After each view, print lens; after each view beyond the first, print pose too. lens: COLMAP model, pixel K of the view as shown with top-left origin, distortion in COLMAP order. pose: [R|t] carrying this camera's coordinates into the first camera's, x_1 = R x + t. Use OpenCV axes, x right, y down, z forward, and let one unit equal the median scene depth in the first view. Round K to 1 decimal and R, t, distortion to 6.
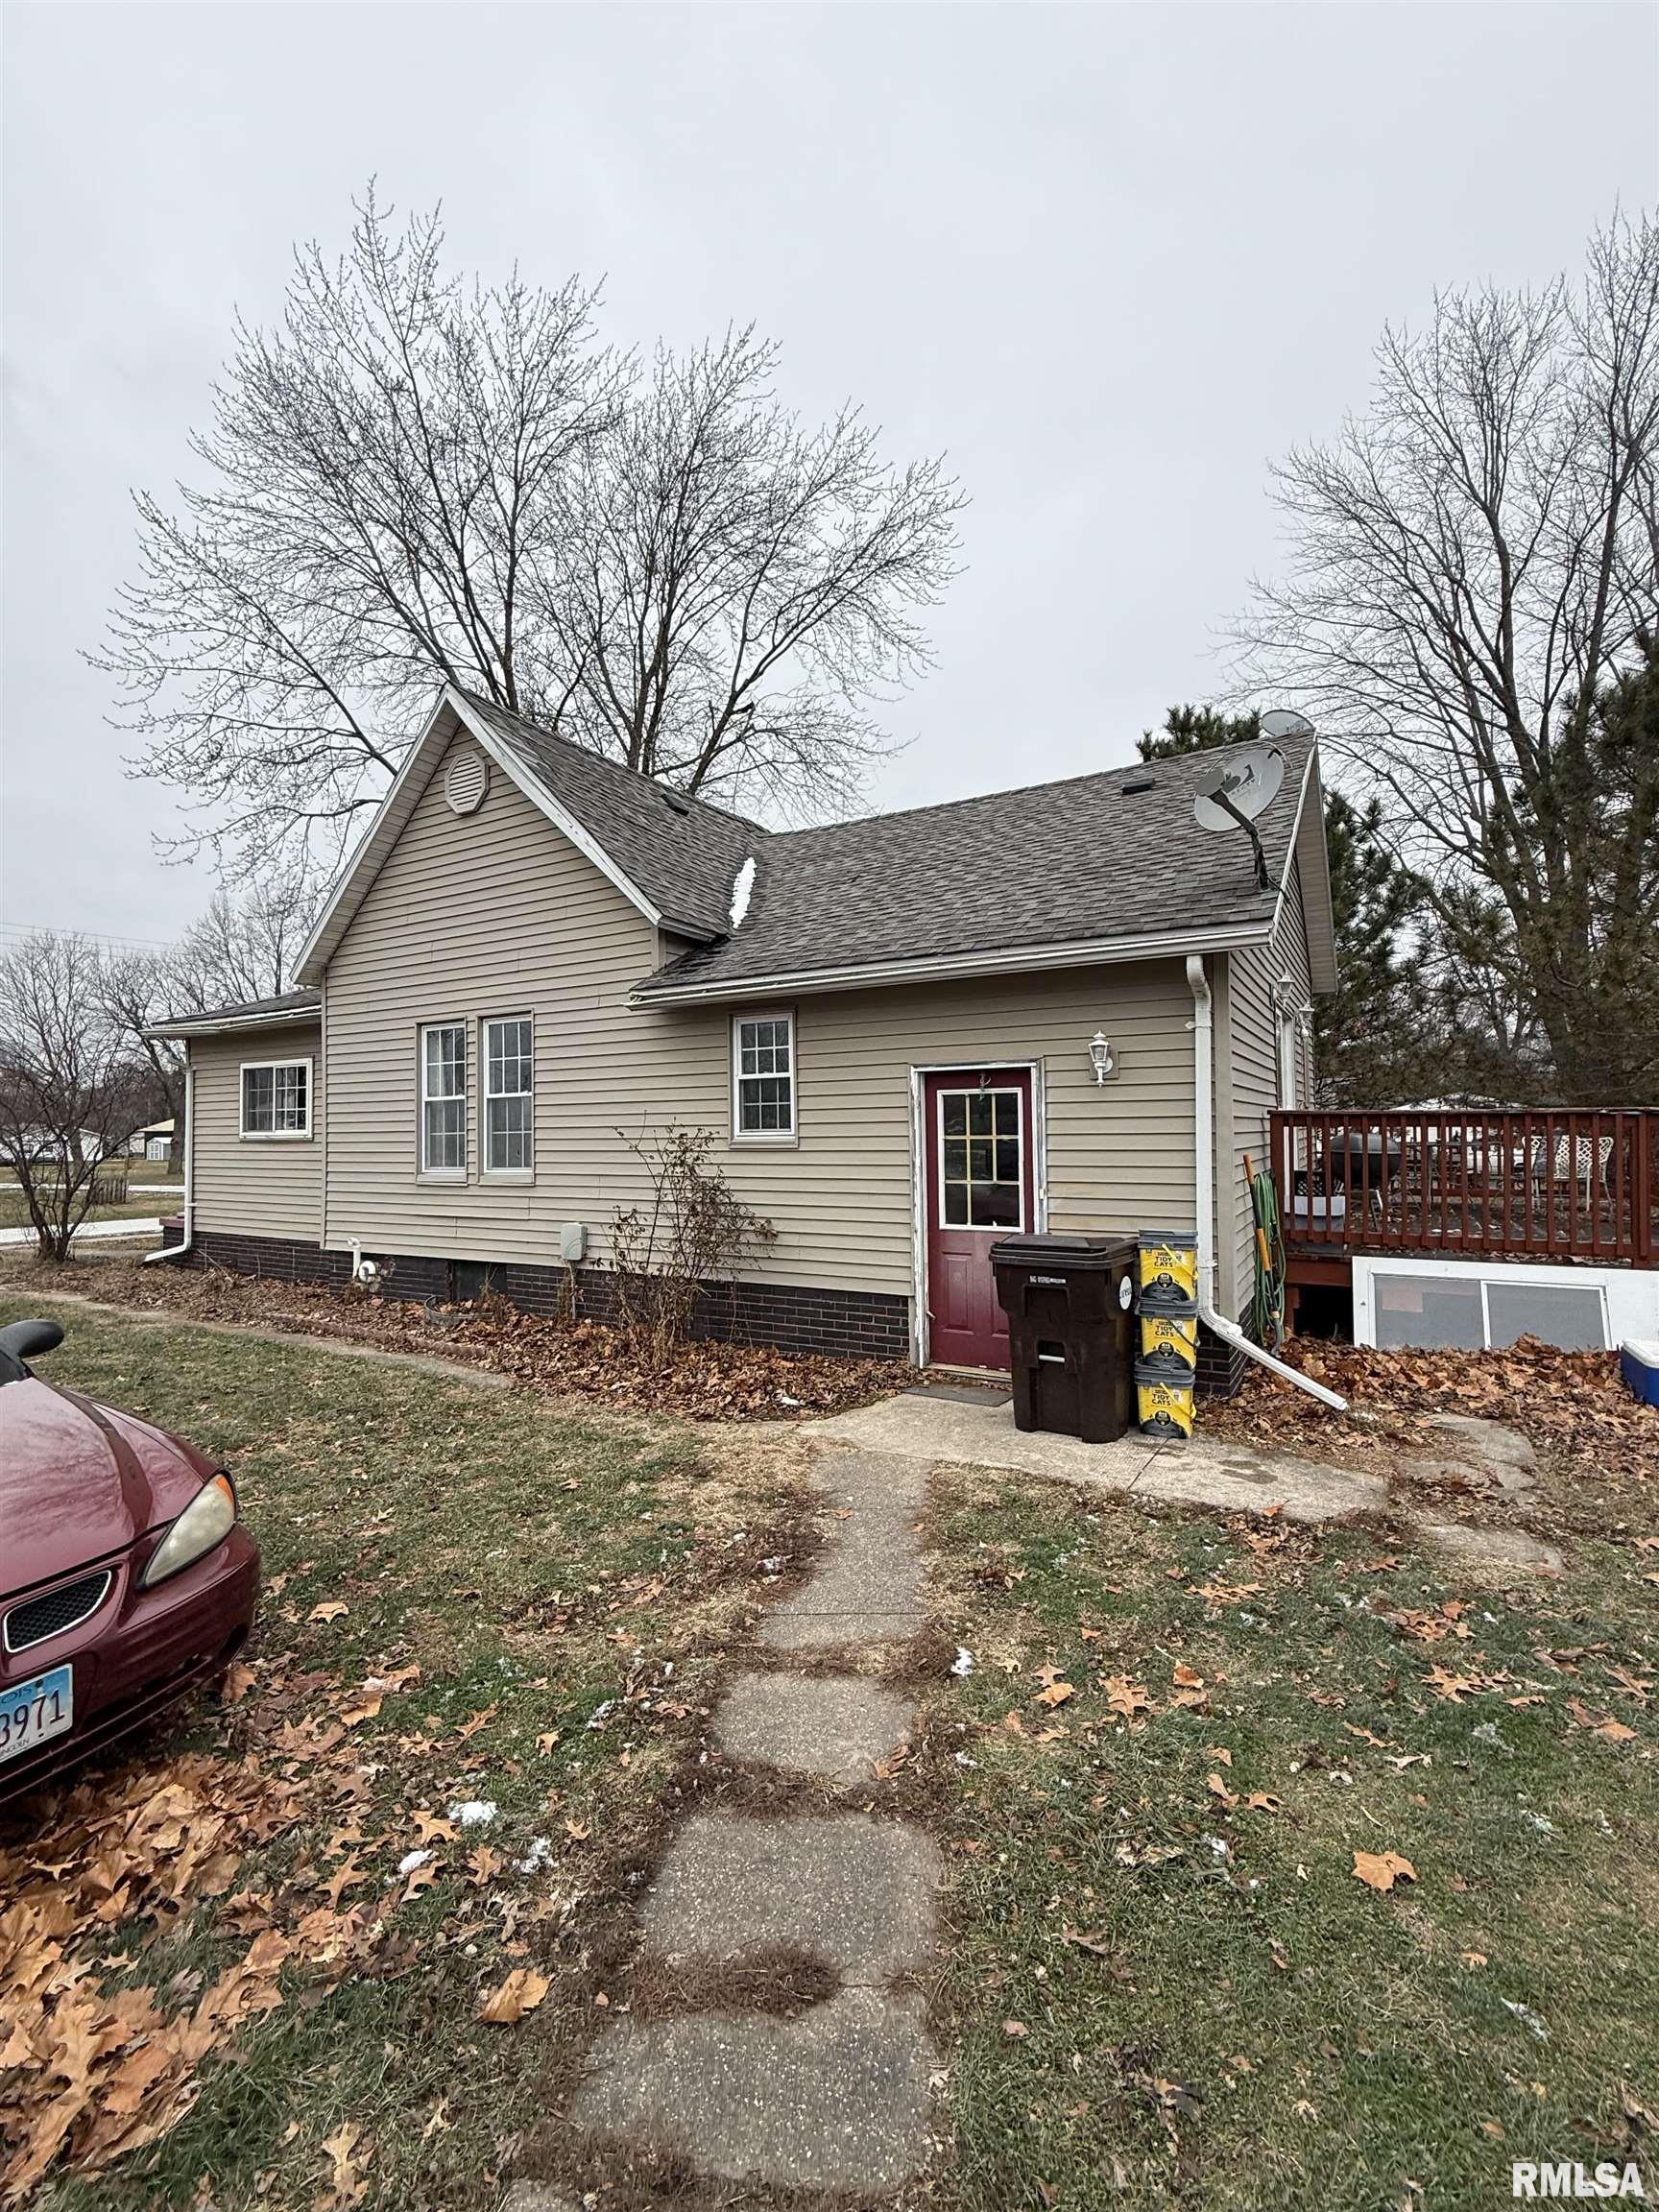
lens RADIAL K [[974.8, 0, 829.5], [0, 974.8, 1106.0], [0, 0, 1]] dist [-0.000536, 0.000041]
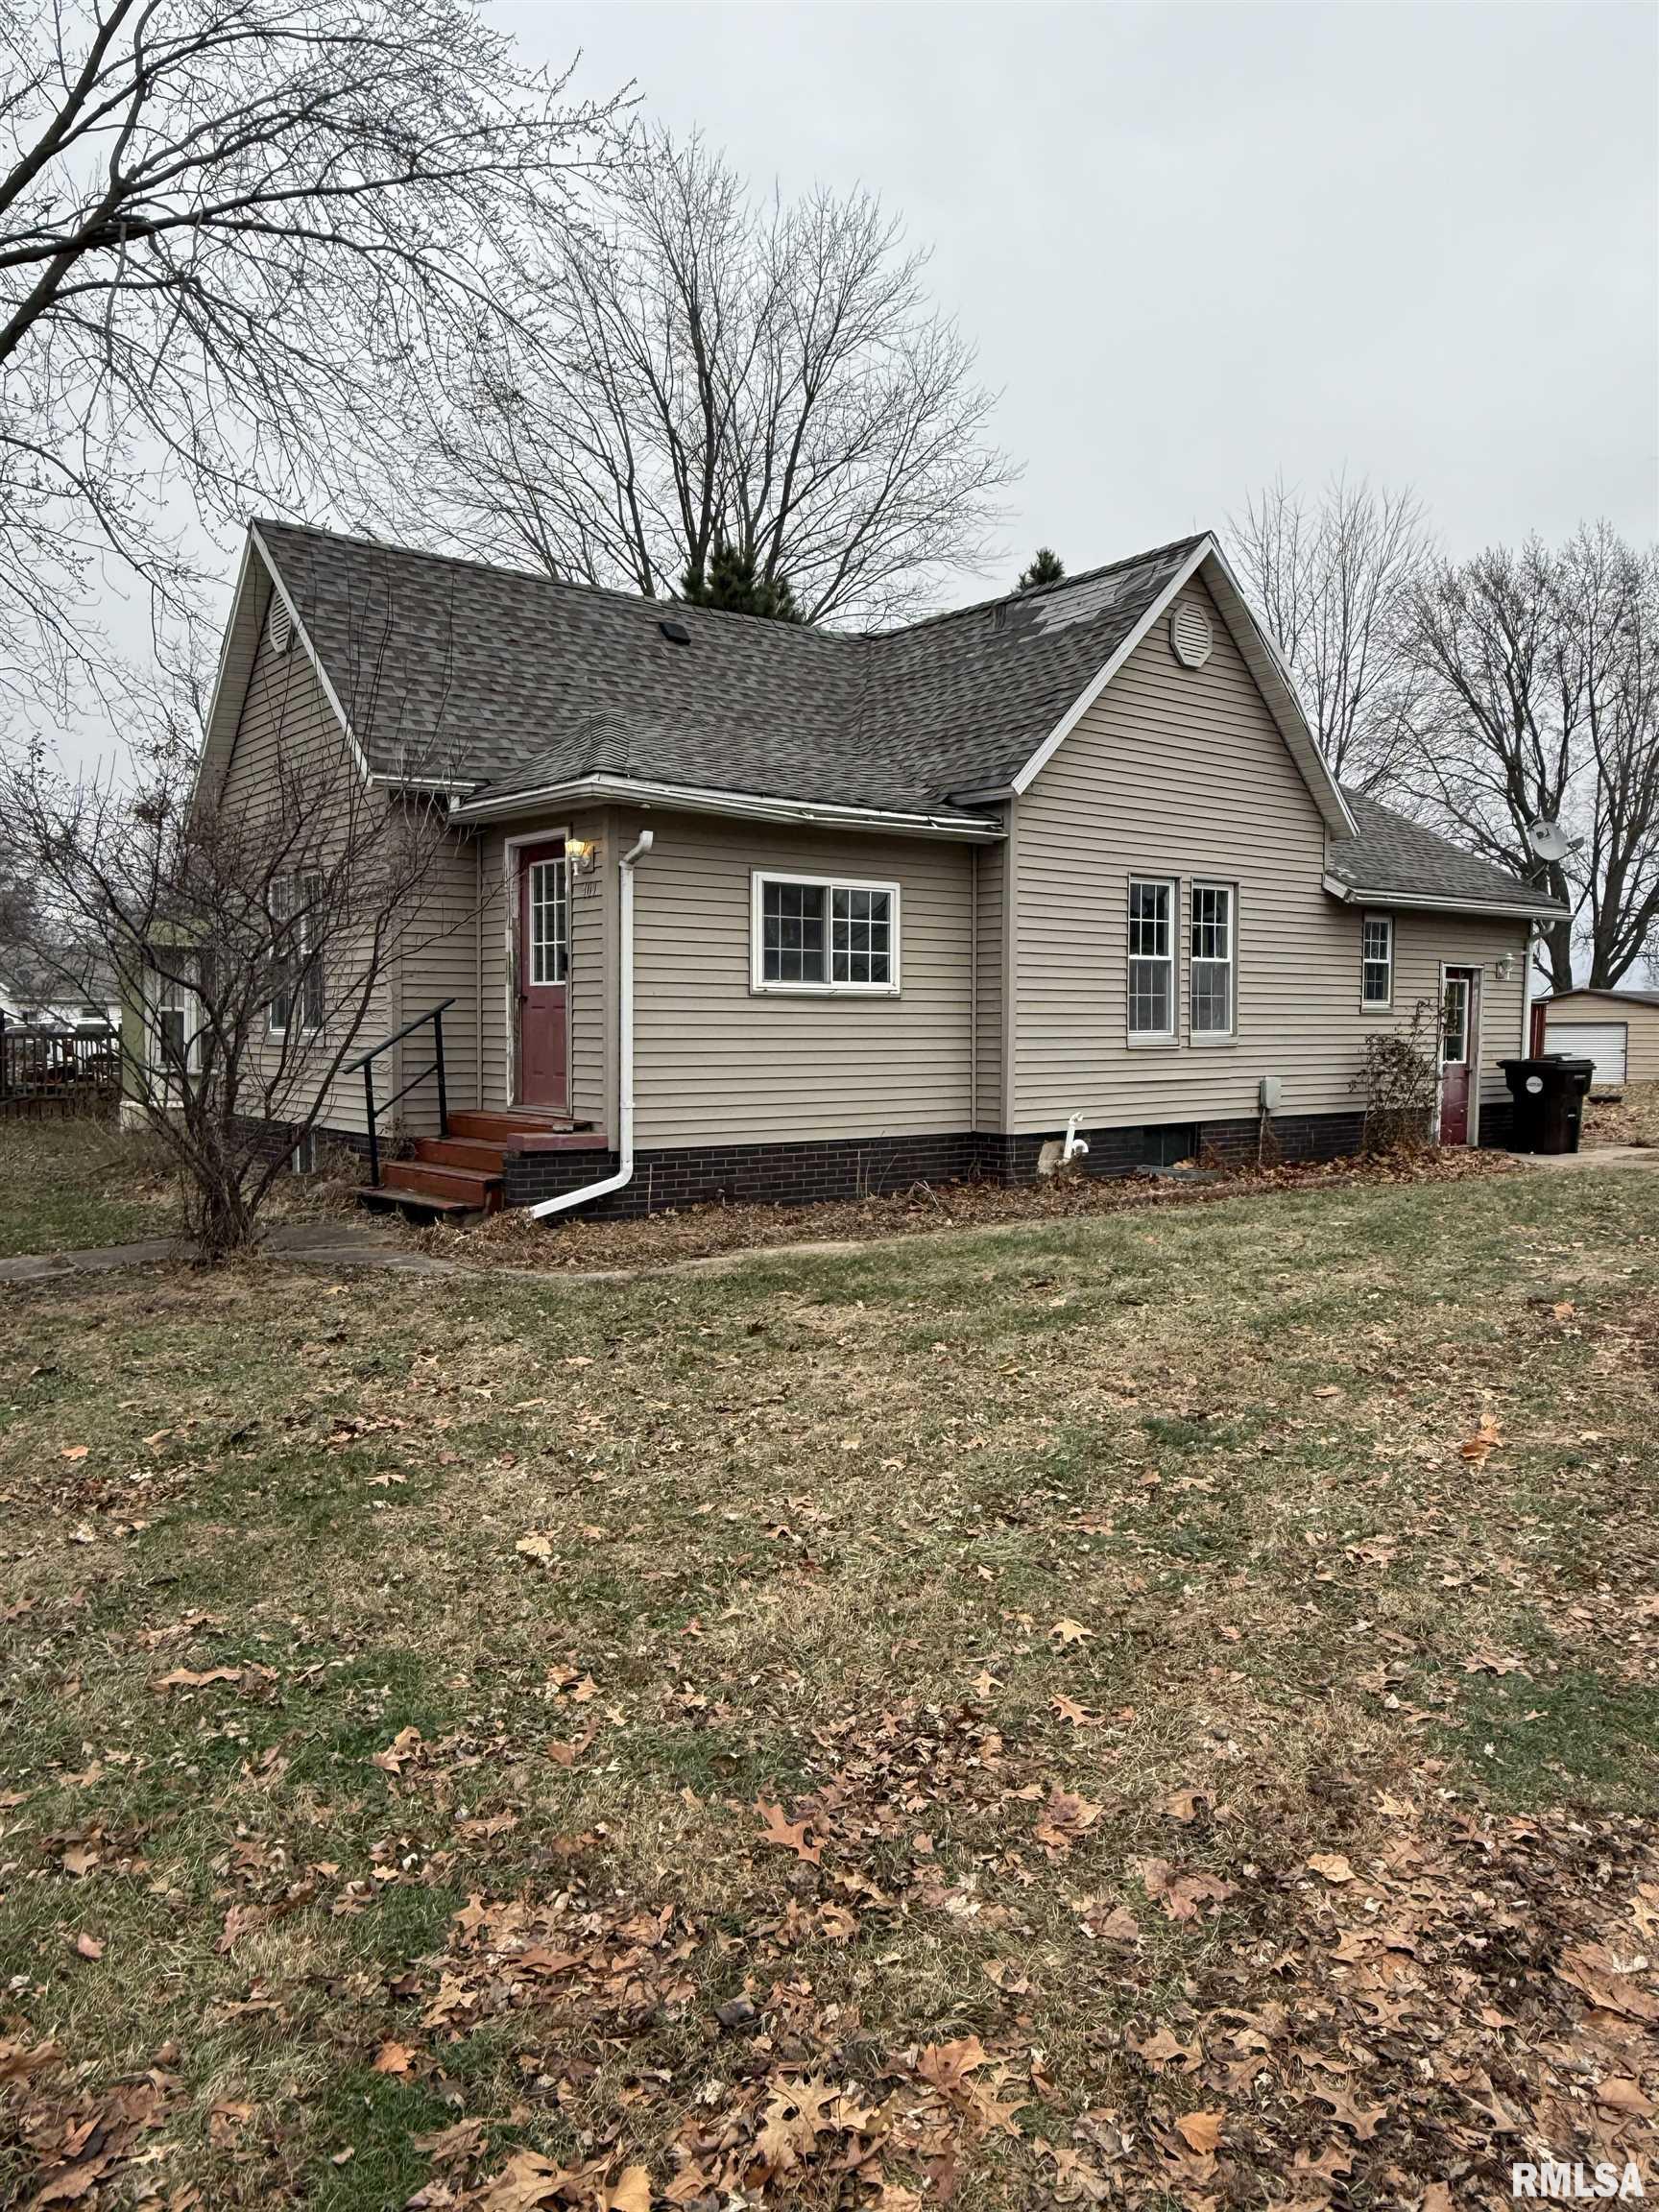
lens RADIAL K [[1545.5, 0, 829.5], [0, 1545.5, 1106.0], [0, 0, 1]] dist [-0.004517, 0.000239]
pose [[0.346721, -0.044573, 0.936909, -1.855635], [-0.037783, 0.997396, 0.061433, 0.052909], [-0.937207, -0.056700, 0.344133, 0.736846]]
